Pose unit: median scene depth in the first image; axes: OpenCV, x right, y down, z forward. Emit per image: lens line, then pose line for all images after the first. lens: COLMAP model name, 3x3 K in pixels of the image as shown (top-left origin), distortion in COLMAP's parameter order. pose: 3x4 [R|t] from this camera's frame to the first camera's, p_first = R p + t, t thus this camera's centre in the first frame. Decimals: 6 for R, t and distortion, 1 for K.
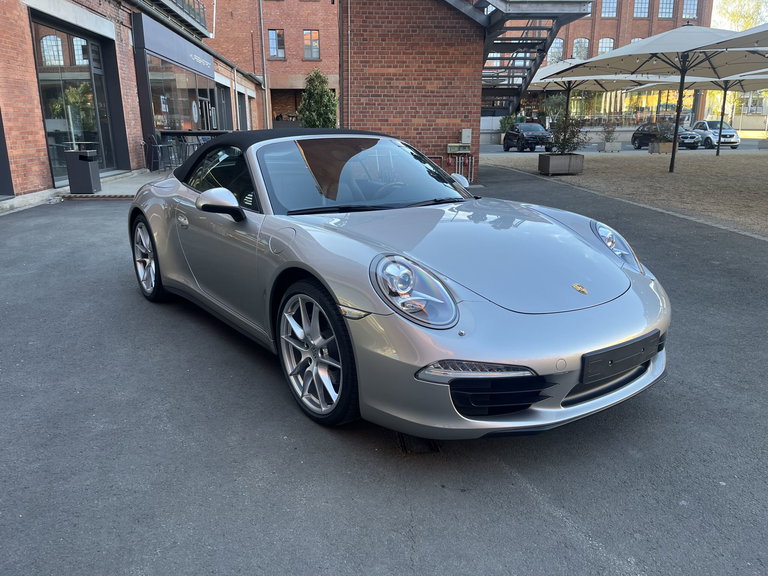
lens RADIAL K [[585.9, 0, 385.2], [0, 585.9, 277.8], [0, 0, 1]] dist [0.070453, -0.120581]
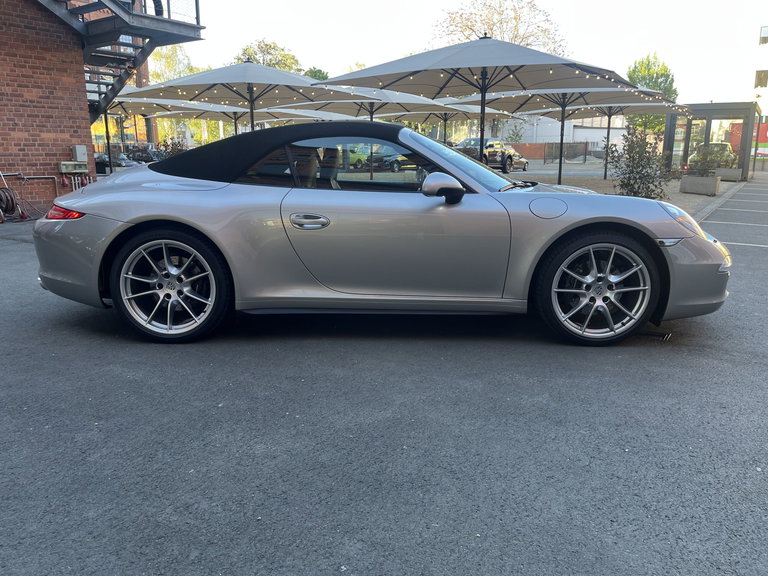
lens RADIAL K [[585.9, 0, 385.2], [0, 585.9, 277.8], [0, 0, 1]] dist [0.070453, -0.120581]
pose [[0.622325, -0.152799, 0.767701, -0.288621], [0.188981, 0.981079, 0.042074, -0.009189], [-0.759604, 0.118897, 0.639426, 0.110373]]
